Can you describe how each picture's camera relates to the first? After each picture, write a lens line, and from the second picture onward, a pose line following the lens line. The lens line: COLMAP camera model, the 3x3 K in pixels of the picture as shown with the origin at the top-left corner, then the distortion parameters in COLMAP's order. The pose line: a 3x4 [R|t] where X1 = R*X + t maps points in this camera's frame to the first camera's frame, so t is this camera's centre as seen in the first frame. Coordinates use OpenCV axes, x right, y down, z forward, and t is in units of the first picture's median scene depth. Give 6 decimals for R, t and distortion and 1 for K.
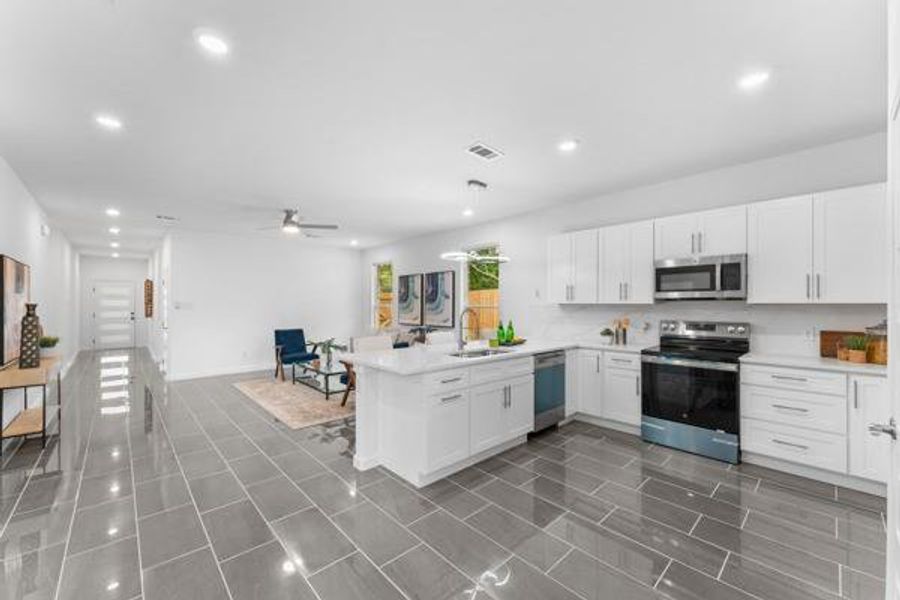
lens RADIAL K [[360.6, 0, 443.6], [0, 360.6, 303.1], [0, 0, 1]] dist [0.003074, -0.001135]
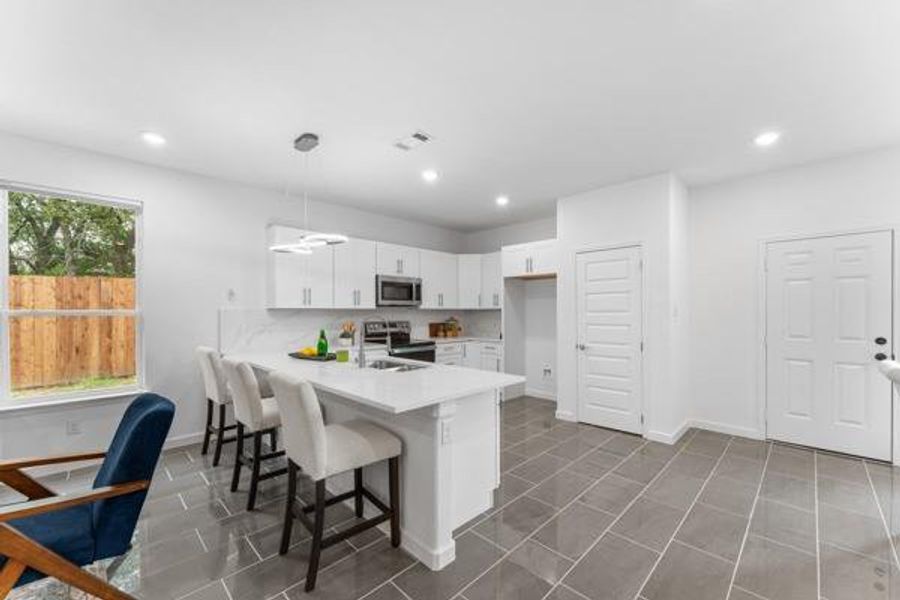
lens RADIAL K [[360.6, 0, 446.3], [0, 360.6, 311.2], [0, 0, 1]] dist [0.003074, -0.001135]
pose [[-0.044224, -0.000839, 0.999021, -0.659420], [-0.004155, 0.999991, 0.000656, 0.007669], [-0.999013, -0.004122, -0.044227, 0.779243]]
